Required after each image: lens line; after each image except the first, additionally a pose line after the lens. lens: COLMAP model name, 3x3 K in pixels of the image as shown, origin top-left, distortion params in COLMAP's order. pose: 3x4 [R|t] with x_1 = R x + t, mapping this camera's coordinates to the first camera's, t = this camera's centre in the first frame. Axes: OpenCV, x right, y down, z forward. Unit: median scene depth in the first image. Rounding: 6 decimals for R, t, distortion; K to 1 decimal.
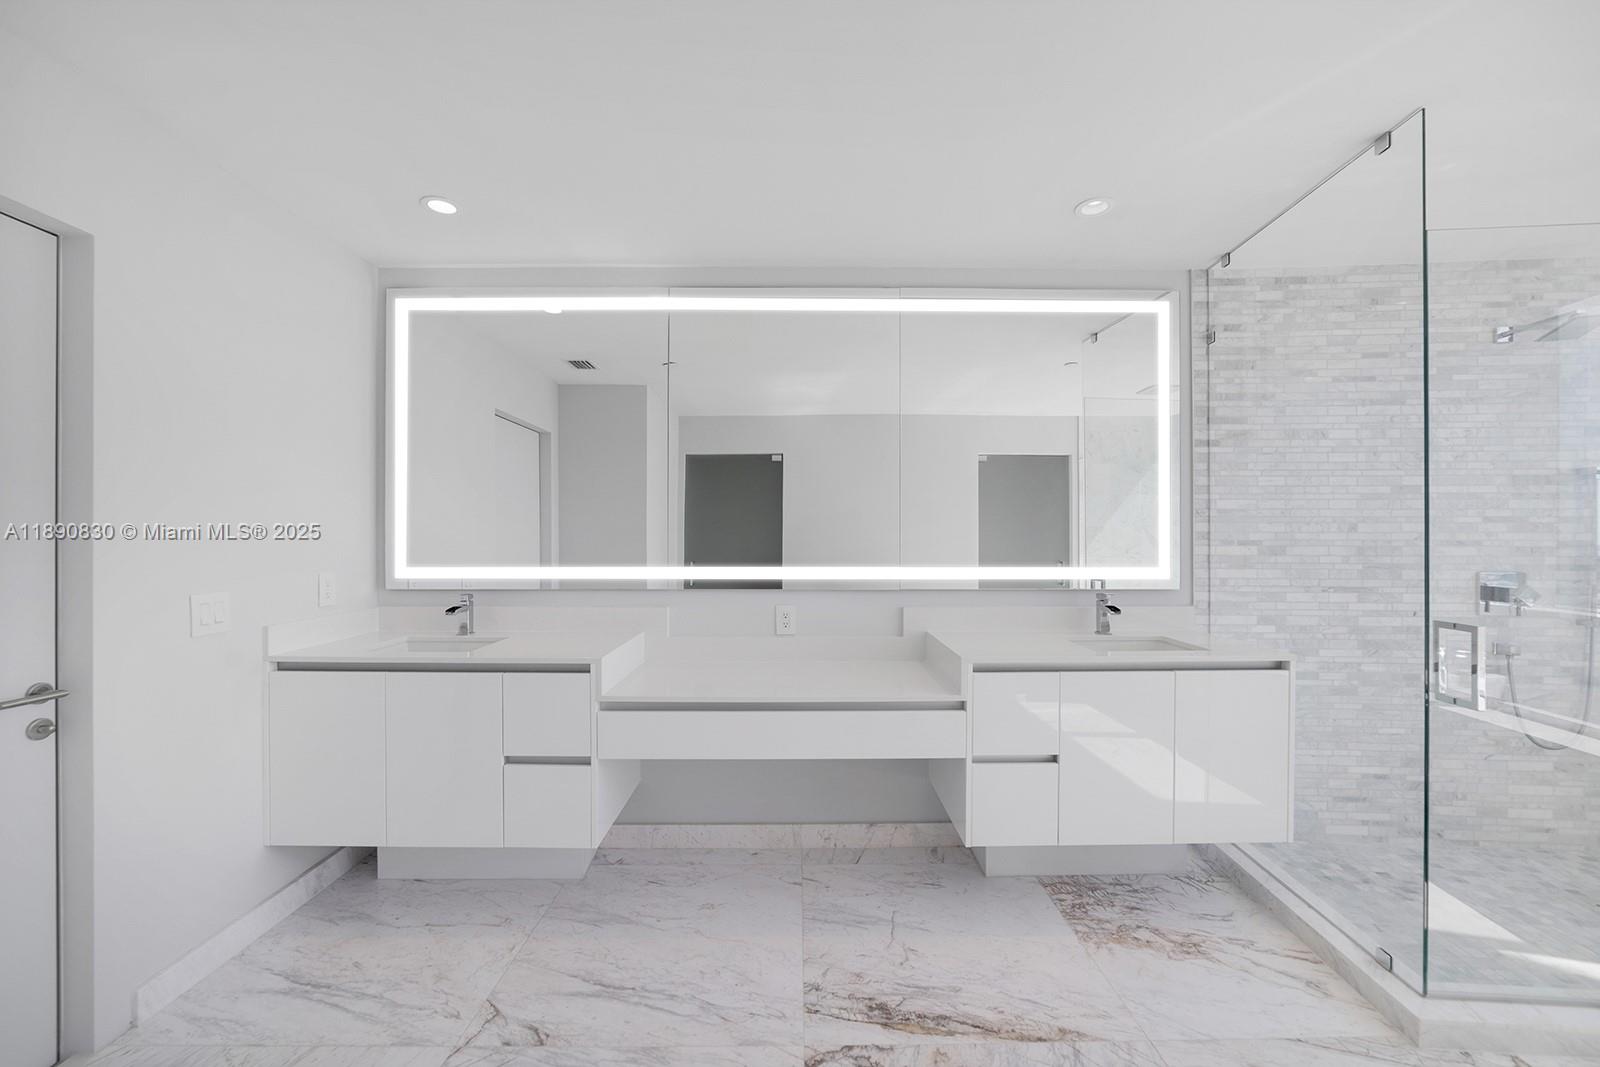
lens RADIAL K [[625.5, 0, 802.4], [0, 625.5, 534.7], [0, 0, 1]] dist [-0.015877, 0.003640]
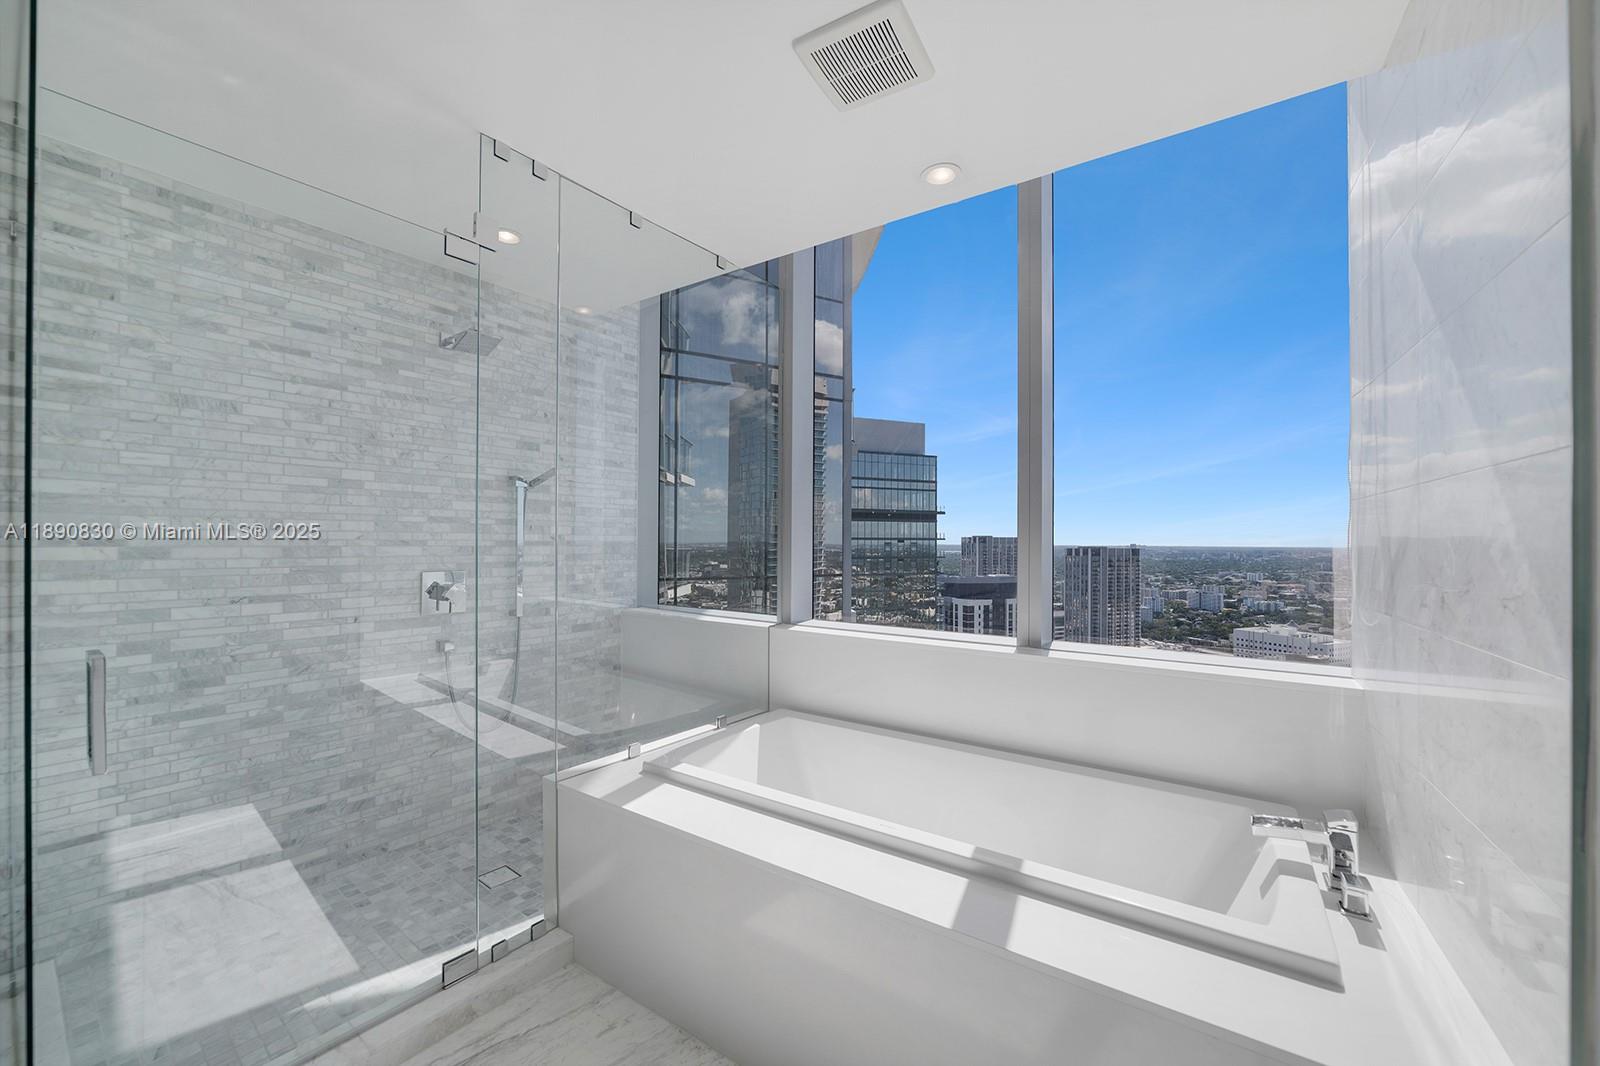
lens RADIAL K [[625.5, 0, 795.4], [0, 625.5, 535.8], [0, 0, 1]] dist [-0.015877, 0.003640]
pose [[0.529130, 0.008759, 0.848495, 0.548127], [-0.004550, 0.999962, -0.007485, 0.007047], [-0.848528, 0.000100, 0.529150, -0.044963]]
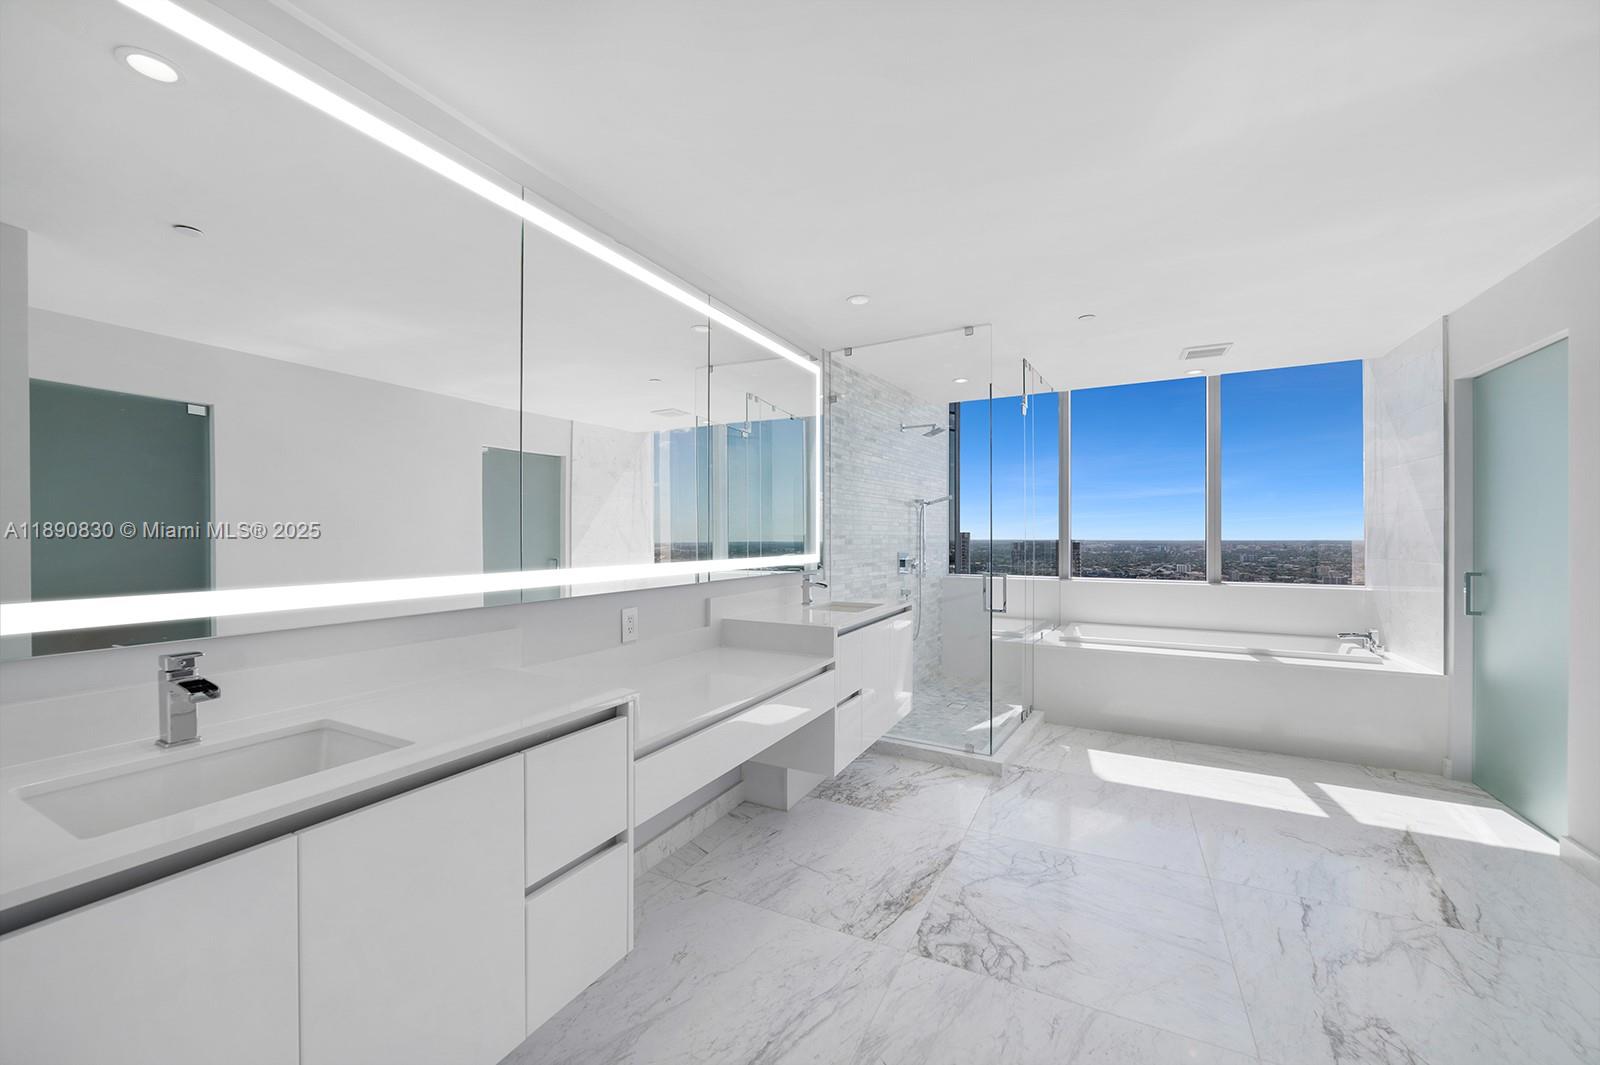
lens RADIAL K [[625.5, 0, 791.8], [0, 625.5, 533.8], [0, 0, 1]] dist [-0.015877, 0.003640]
pose [[0.463830, 0.003302, 0.885918, -0.728601], [-0.000369, 0.999994, -0.003534, 0.011263], [-0.885924, 0.001312, 0.463828, 0.397056]]
